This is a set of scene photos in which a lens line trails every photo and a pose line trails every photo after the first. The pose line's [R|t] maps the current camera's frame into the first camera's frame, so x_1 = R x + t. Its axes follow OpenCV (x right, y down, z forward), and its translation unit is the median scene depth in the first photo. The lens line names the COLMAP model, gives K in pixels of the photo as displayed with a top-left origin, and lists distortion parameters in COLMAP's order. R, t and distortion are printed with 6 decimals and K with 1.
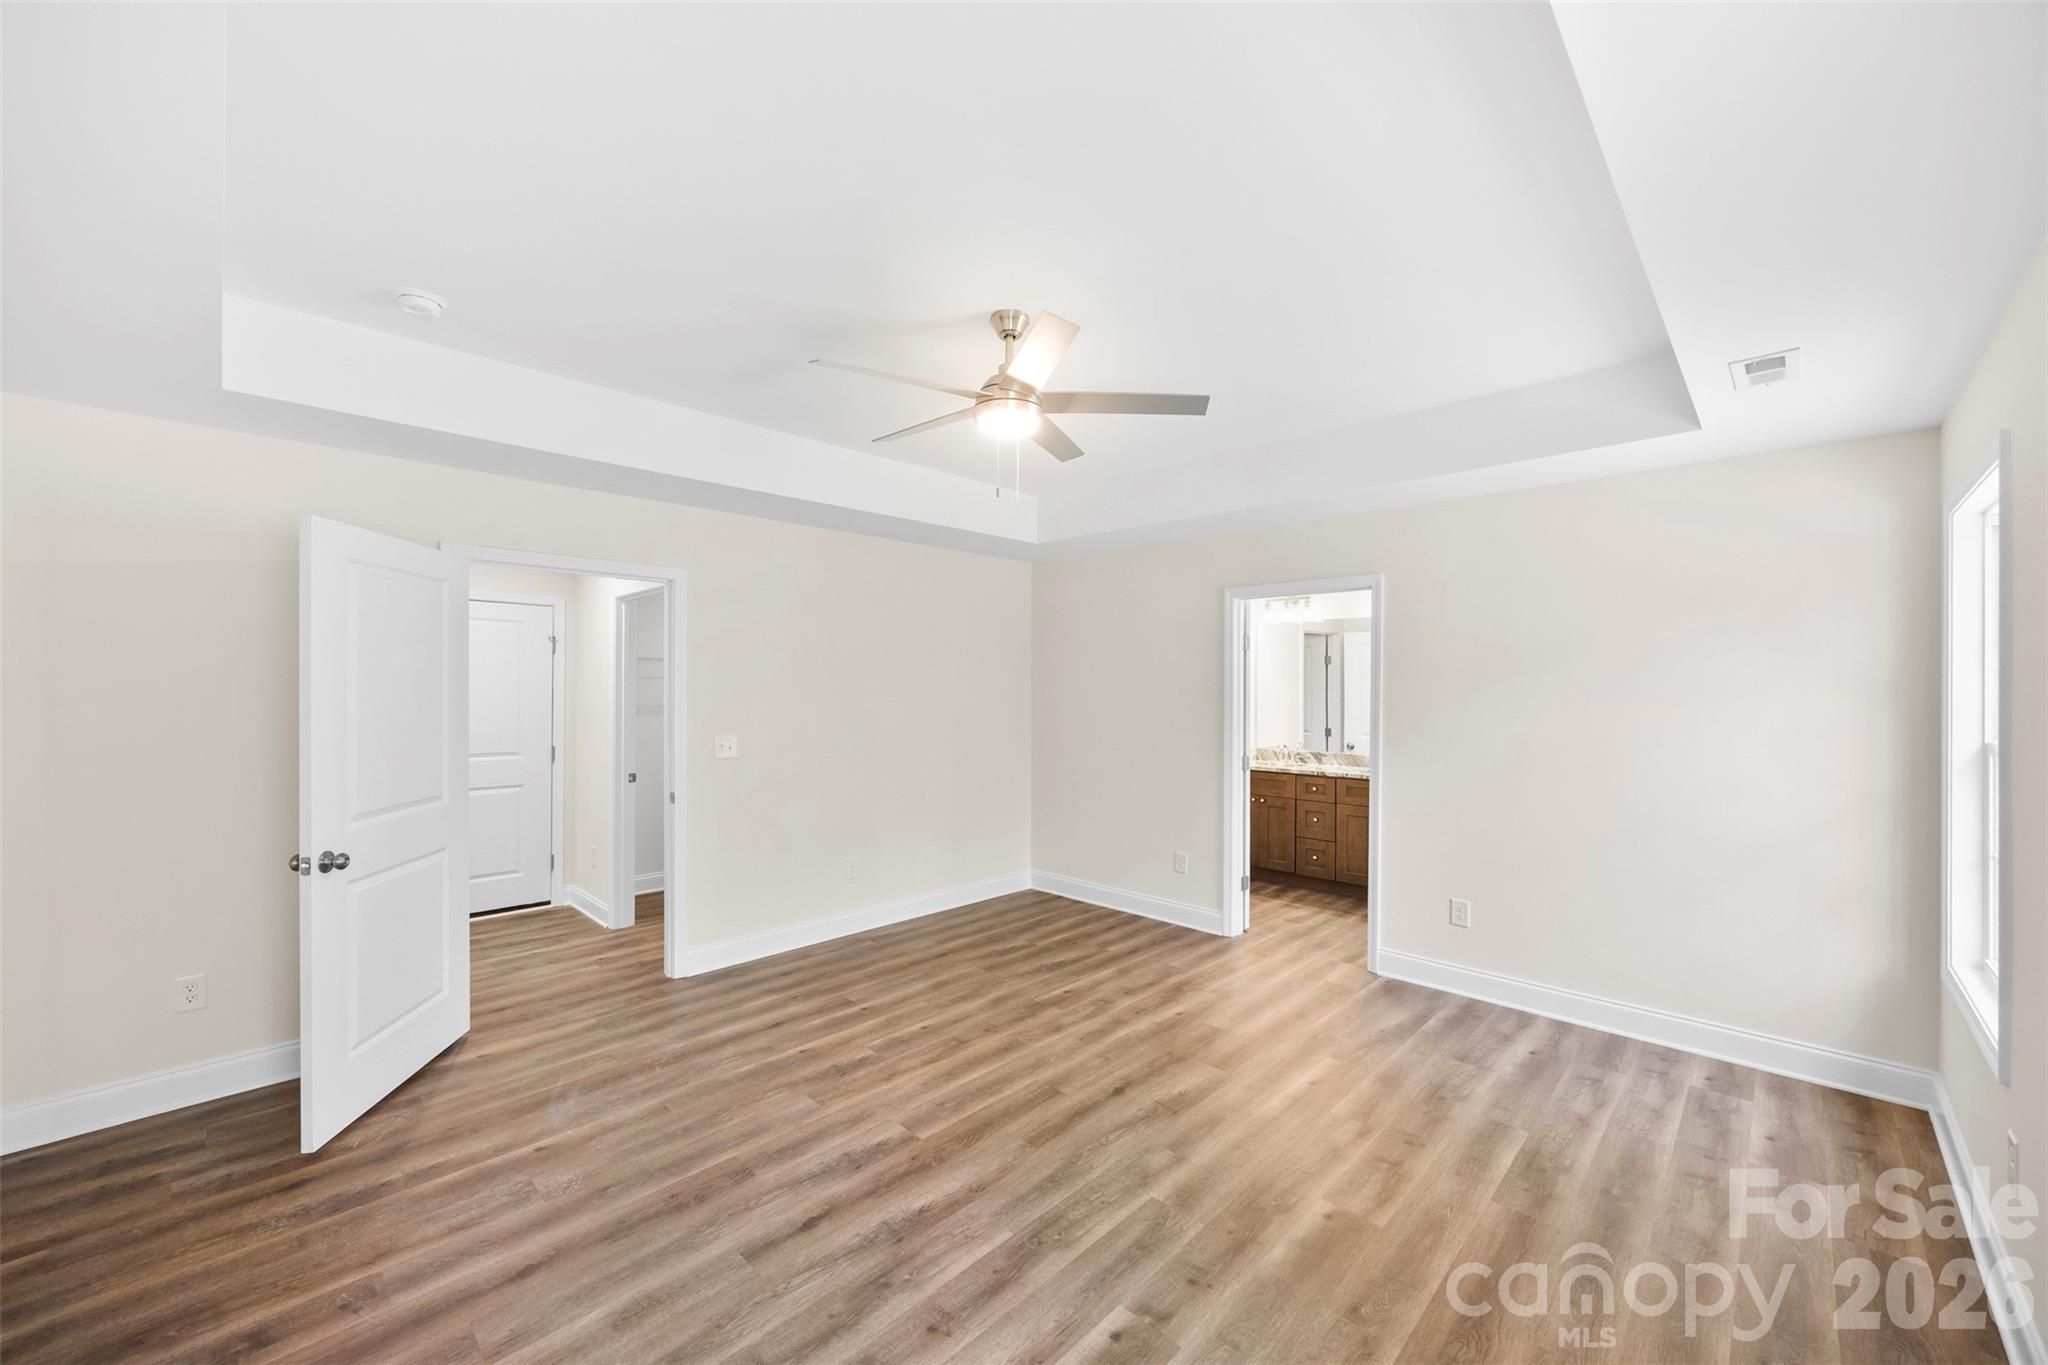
lens RADIAL K [[797.8, 0, 1017.4], [0, 797.8, 668.1], [0, 0, 1]] dist [-0.000676, 0.000082]
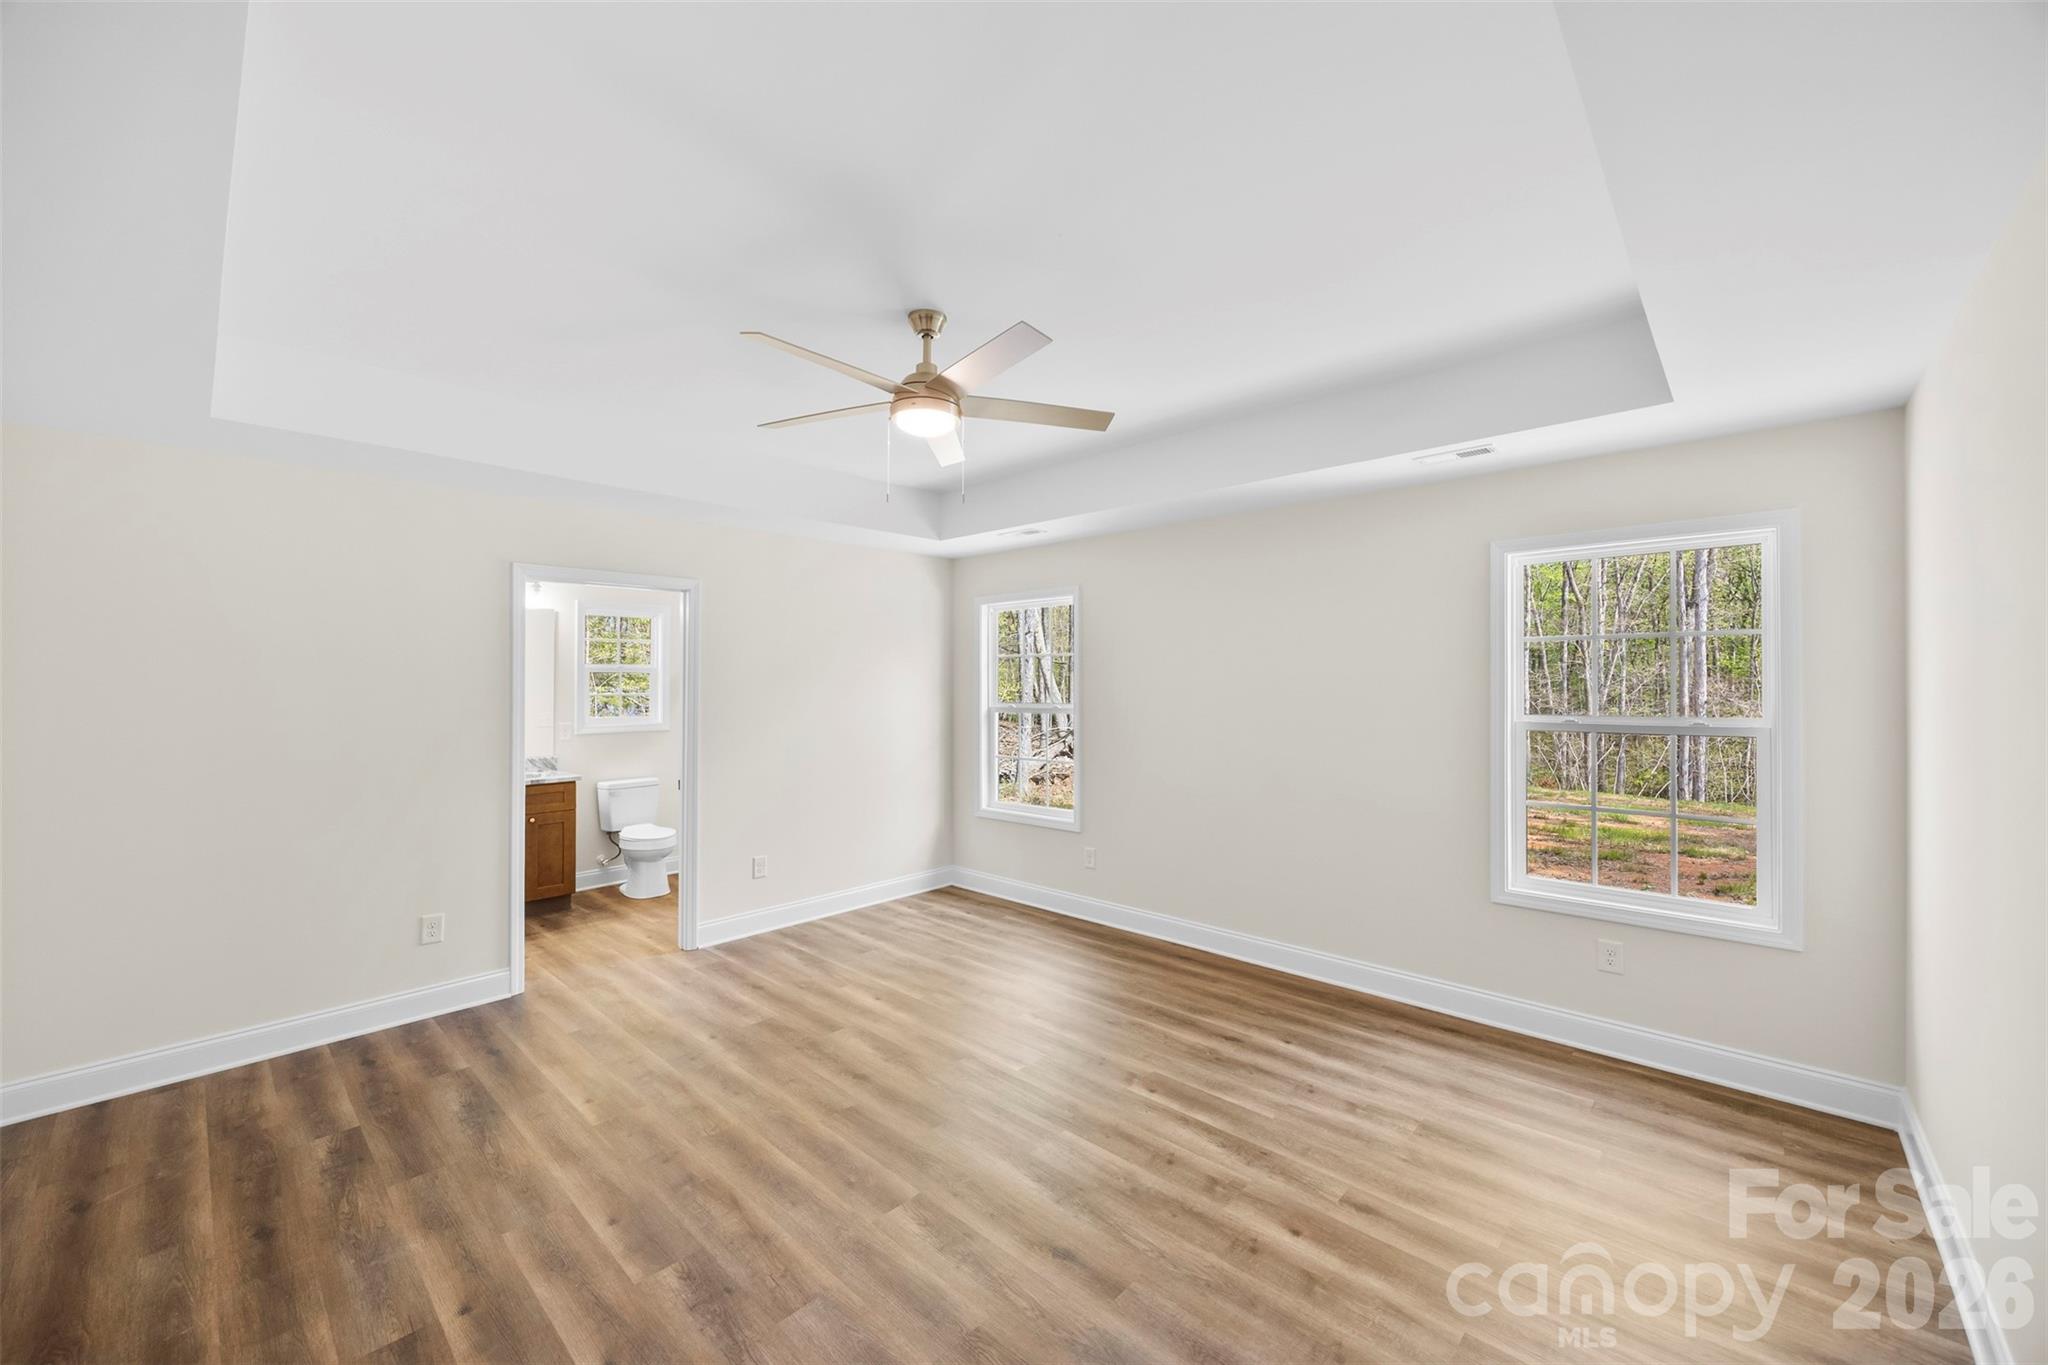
lens RADIAL K [[797.8, 0, 1017.4], [0, 797.8, 668.1], [0, 0, 1]] dist [-0.000676, 0.000082]
pose [[-0.027346, 0.012629, 0.999546, -0.766510], [-0.018926, 0.999734, -0.013149, 0.001125], [-0.999447, -0.019277, -0.027100, 0.681836]]
